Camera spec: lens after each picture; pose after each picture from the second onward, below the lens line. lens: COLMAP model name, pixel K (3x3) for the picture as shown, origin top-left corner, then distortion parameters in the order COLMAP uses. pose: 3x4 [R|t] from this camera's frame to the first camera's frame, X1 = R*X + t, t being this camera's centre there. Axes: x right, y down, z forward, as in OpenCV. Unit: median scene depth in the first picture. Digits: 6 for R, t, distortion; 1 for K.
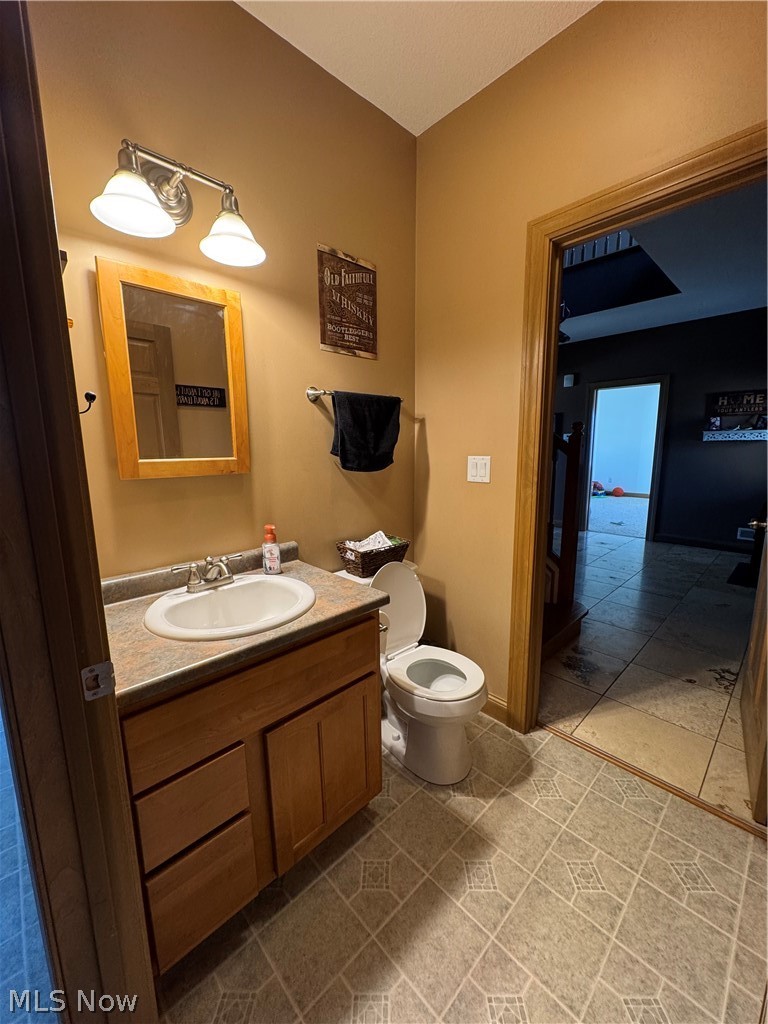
lens RADIAL K [[405.4, 0, 382.2], [0, 405.4, 513.6], [0, 0, 1]] dist [-0.001133, 0.000247]
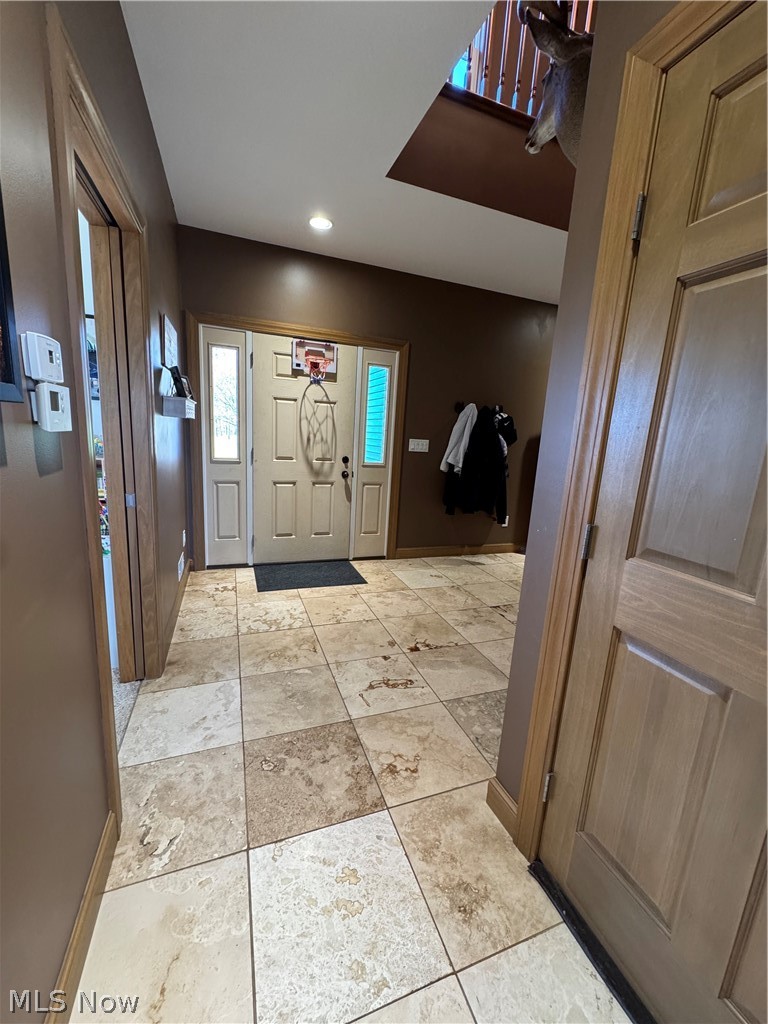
lens RADIAL K [[405.4, 0, 381.8], [0, 405.4, 508.7], [0, 0, 1]] dist [-0.001133, 0.000247]
pose [[-0.915791, -0.117506, 0.384082, 0.384676], [0.015766, 0.944995, 0.326704, -0.237020], [-0.401346, 0.305248, -0.863565, 1.387456]]
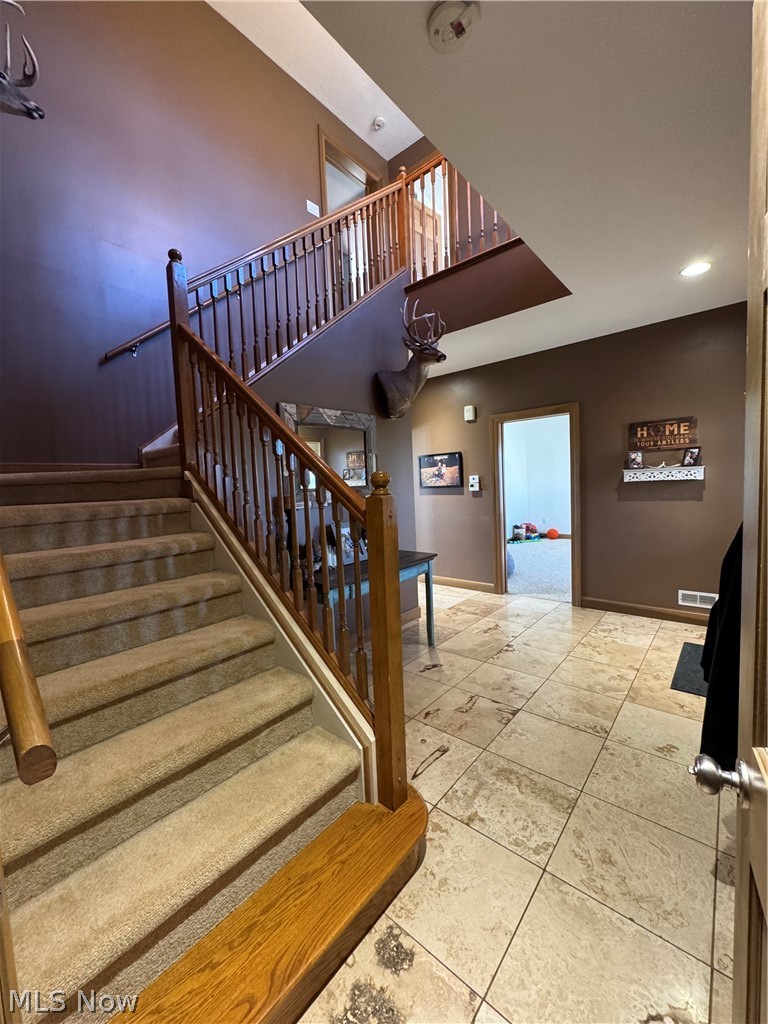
lens RADIAL K [[405.4, 0, 381.5], [0, 405.4, 512.0], [0, 0, 1]] dist [-0.001133, 0.000247]
pose [[0.995272, -0.041312, 0.087900, 0.249685], [0.049640, 0.994261, -0.094769, -0.070053], [-0.083480, 0.098684, 0.991611, 0.261777]]
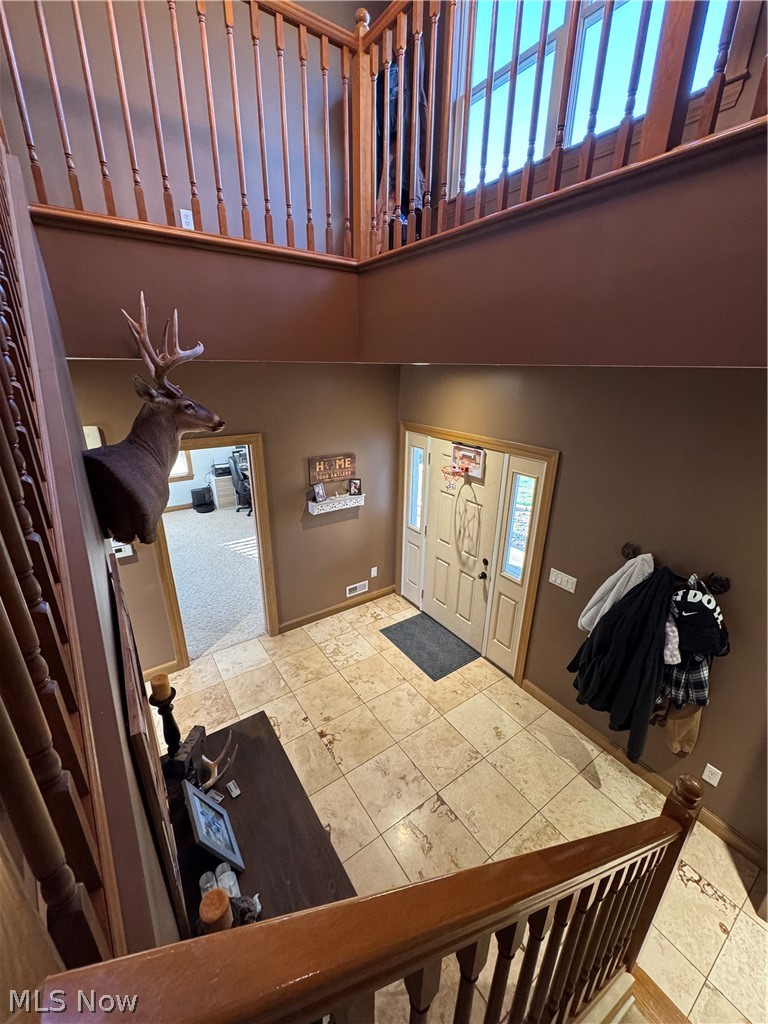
lens RADIAL K [[405.4, 0, 385.6], [0, 405.4, 511.8], [0, 0, 1]] dist [-0.001133, 0.000247]
pose [[0.155686, -0.326140, 0.932413, 0.038611], [0.144955, 0.941247, 0.305027, -0.427522], [-0.977113, 0.087669, 0.193814, 0.708606]]
